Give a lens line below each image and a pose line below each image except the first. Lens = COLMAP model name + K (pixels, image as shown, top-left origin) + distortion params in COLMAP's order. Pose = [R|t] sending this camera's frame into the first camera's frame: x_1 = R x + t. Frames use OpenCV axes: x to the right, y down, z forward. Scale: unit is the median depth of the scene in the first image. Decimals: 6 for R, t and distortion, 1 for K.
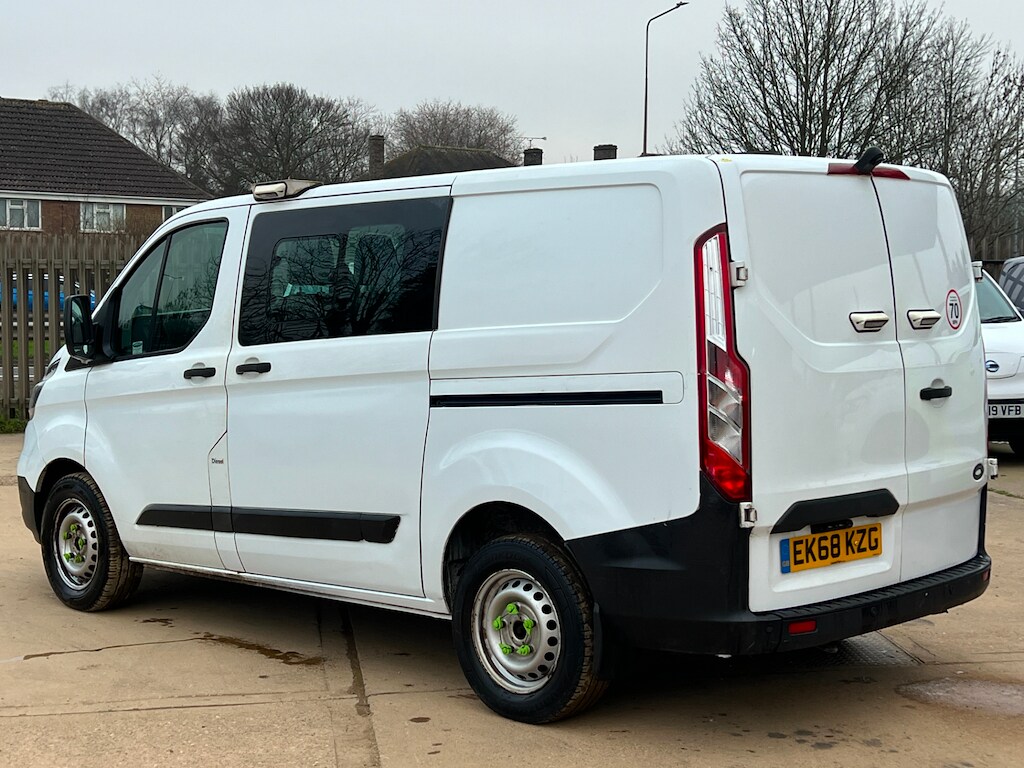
lens RADIAL K [[1592.1, 0, 509.2], [0, 1592.1, 385.4], [0, 0, 1]] dist [0.236262, -0.813915]
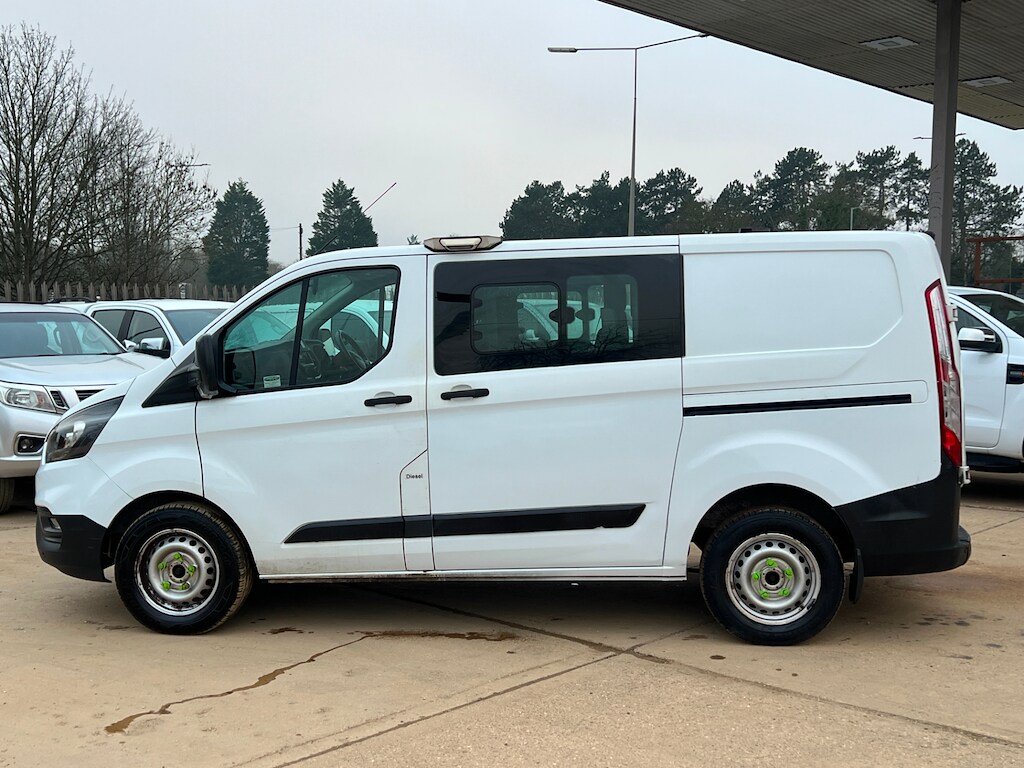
lens RADIAL K [[1225.9, 0, 531.5], [0, 1225.9, 383.4], [0, 0, 1]] dist [0.184767, -0.489796]
pose [[0.786656, -0.034987, 0.616399, -0.735422], [0.042432, 0.999096, 0.002556, -0.020244], [-0.615931, 0.024145, 0.787430, 0.282873]]
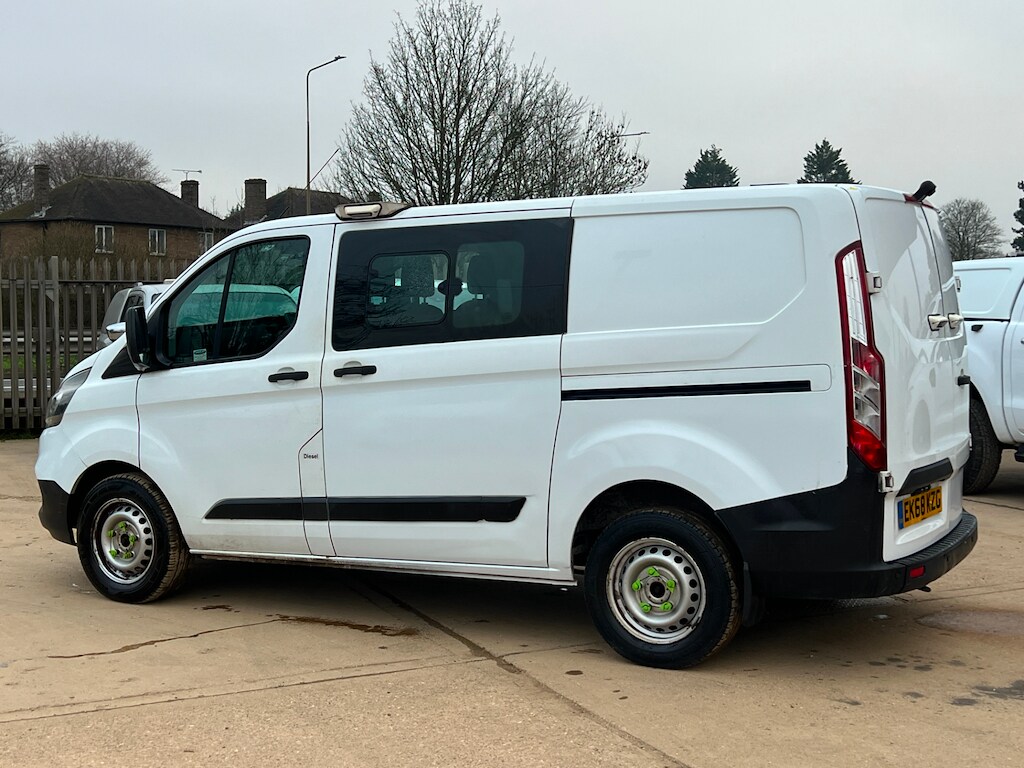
lens RADIAL K [[1400.2, 0, 513.8], [0, 1400.2, 385.6], [0, 0, 1]] dist [0.217267, -0.695780]
pose [[0.963008, -0.018132, 0.268862, -0.342951], [0.019786, 0.999798, -0.003444, 0.005456], [-0.268745, 0.008637, 0.963173, 0.037184]]
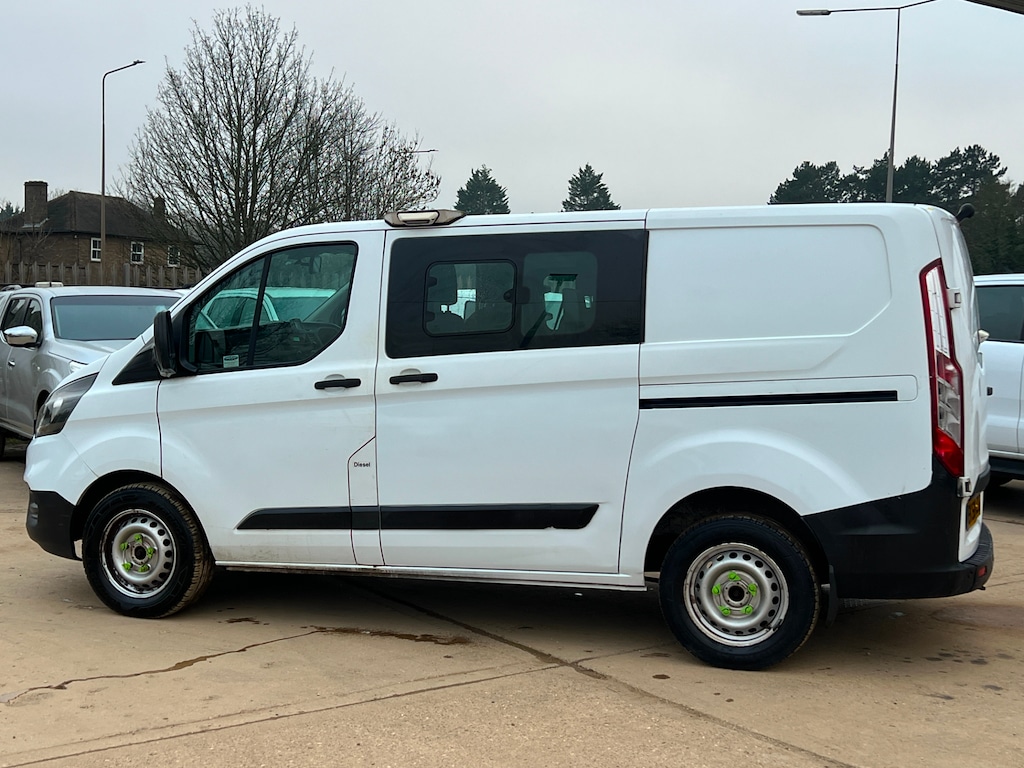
lens RADIAL K [[1356.2, 0, 514.6], [0, 1356.2, 384.2], [0, 0, 1]] dist [0.212596, -0.665600]
pose [[0.901204, -0.010498, 0.433269, -0.545817], [0.015370, 0.999852, -0.007743, 0.001725], [-0.433123, 0.013637, 0.901232, 0.138602]]
